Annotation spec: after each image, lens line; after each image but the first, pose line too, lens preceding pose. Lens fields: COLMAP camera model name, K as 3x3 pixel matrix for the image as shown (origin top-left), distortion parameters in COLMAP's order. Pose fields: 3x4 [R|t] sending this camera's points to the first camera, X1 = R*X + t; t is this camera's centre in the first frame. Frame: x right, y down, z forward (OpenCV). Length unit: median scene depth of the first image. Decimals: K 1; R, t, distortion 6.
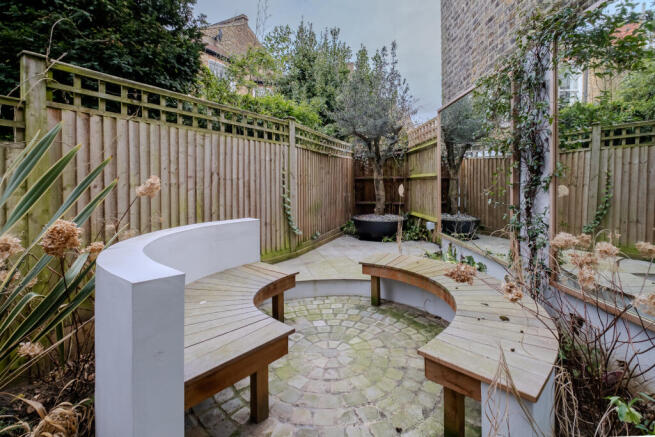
lens RADIAL K [[310.4, 0, 327.5], [0, 310.4, 218.5], [0, 0, 1]] dist [-0.001102, -0.000159]
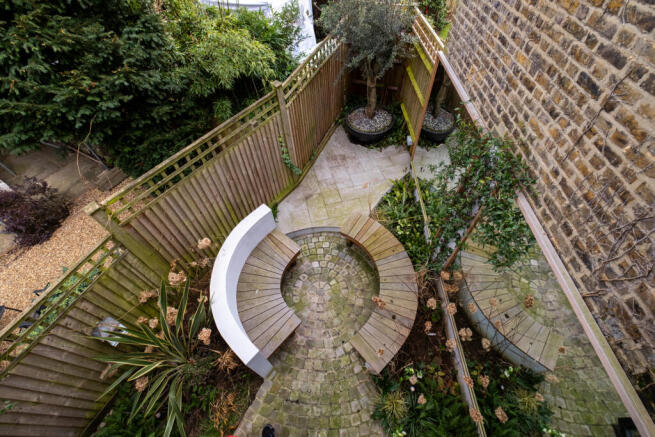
lens RADIAL K [[284.6, 0, 327.5], [0, 284.6, 218.5], [0, 0, 1]] dist [-0.000660, -0.000174]
pose [[0.998940, -0.002606, -0.045951, 0.113315], [0.037802, 0.615965, 0.786866, -1.068819], [0.026254, -0.787769, 0.615411, 0.157040]]
